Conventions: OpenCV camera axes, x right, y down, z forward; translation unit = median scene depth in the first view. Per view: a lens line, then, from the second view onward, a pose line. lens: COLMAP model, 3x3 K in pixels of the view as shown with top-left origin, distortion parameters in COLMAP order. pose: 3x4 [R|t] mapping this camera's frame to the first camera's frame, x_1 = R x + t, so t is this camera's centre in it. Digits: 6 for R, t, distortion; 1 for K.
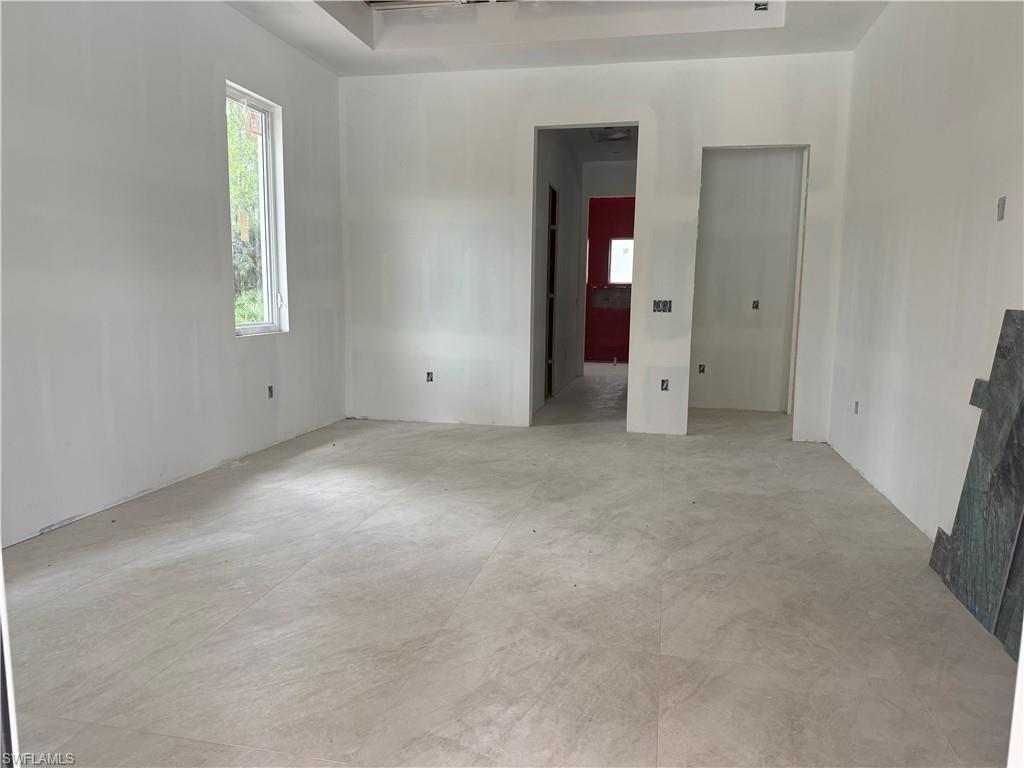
lens RADIAL K [[723.1, 0, 509.0], [0, 723.1, 381.9], [0, 0, 1]] dist [-0.006499, -0.011195]
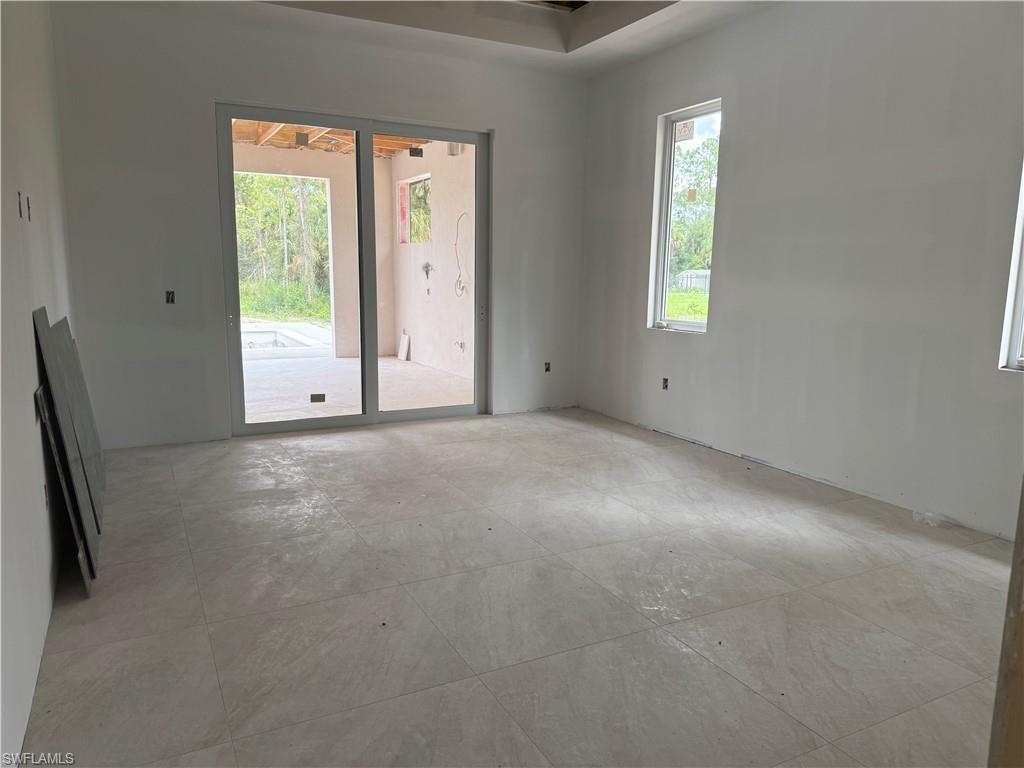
lens RADIAL K [[723.1, 0, 509.0], [0, 723.1, 385.5], [0, 0, 1]] dist [-0.006499, -0.011195]
pose [[-0.766991, 0.081447, -0.636468, 0.648961], [-0.099984, 0.964625, 0.243929, -0.243866], [0.633820, 0.250728, -0.731716, 1.703406]]
